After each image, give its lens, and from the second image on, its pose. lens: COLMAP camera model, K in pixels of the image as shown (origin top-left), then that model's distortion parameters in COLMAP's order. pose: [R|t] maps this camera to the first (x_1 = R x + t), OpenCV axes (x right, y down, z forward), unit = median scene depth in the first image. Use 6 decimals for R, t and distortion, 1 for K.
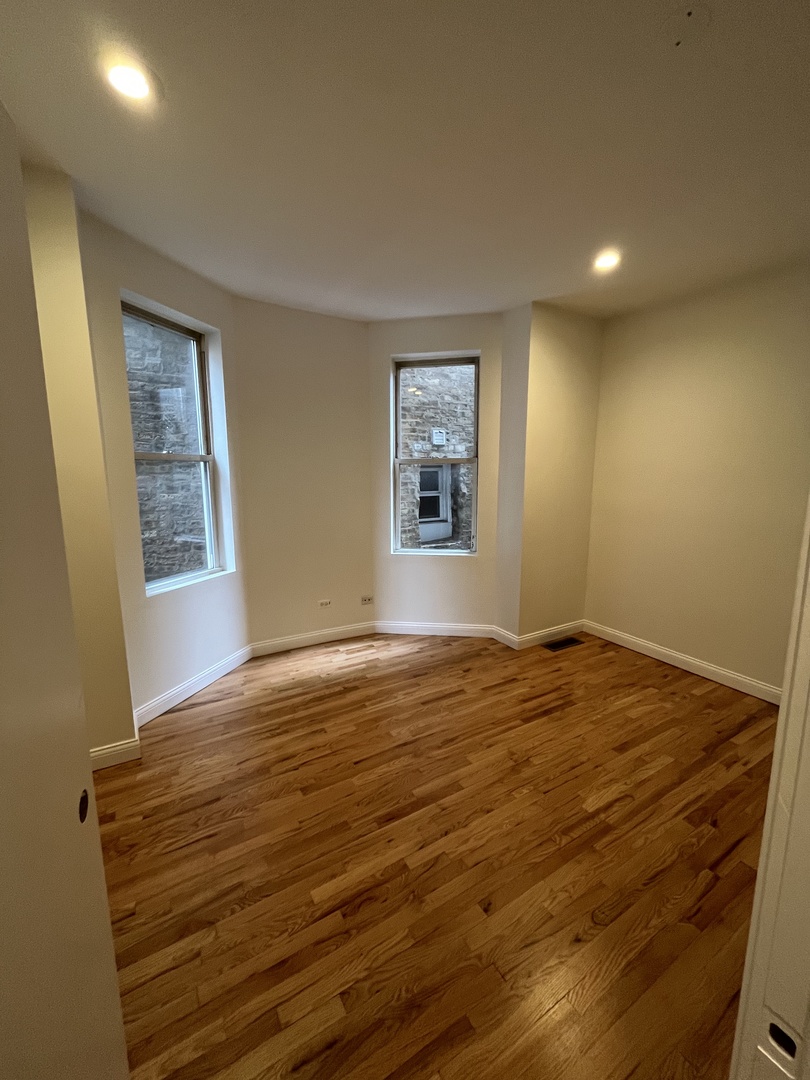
lens RADIAL K [[436.3, 0, 401.7], [0, 436.3, 540.7], [0, 0, 1]] dist [-0.004096, 0.000262]
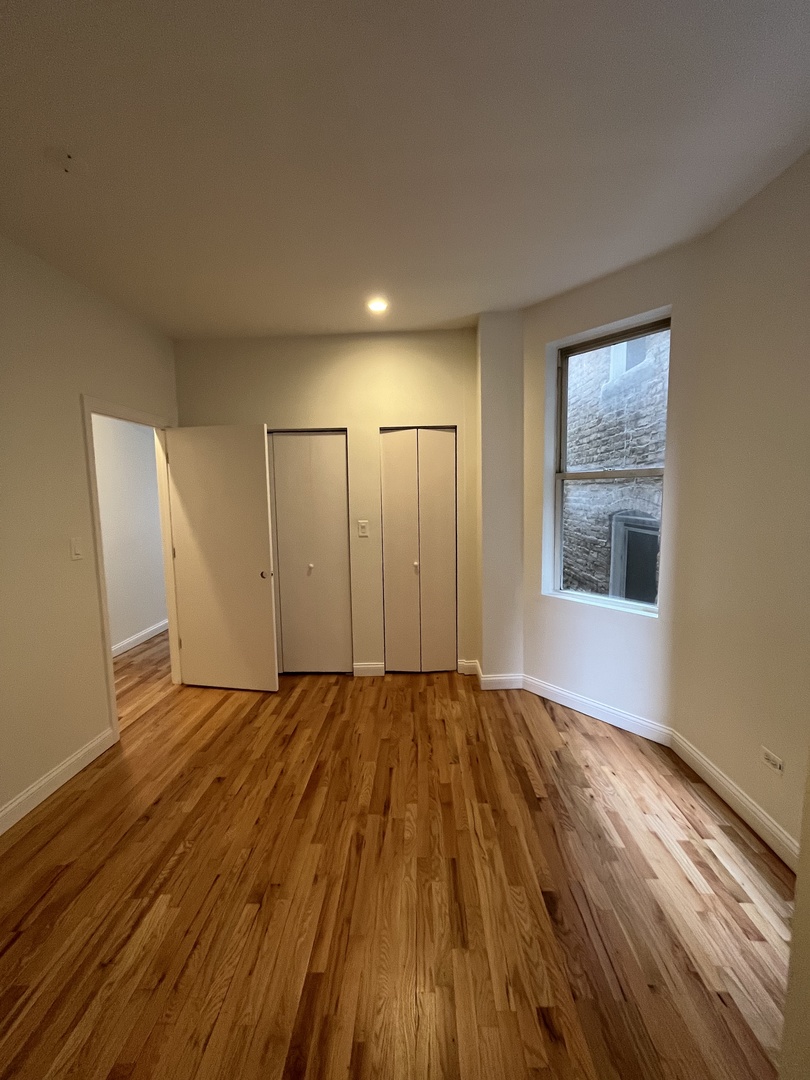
lens RADIAL K [[436.3, 0, 401.6], [0, 436.3, 537.5], [0, 0, 1]] dist [-0.004096, 0.000262]
pose [[-0.544421, 0.095043, -0.833410, 0.595303], [-0.111413, 0.976564, 0.184149, -0.194595], [0.831380, 0.193107, -0.521072, 1.236669]]
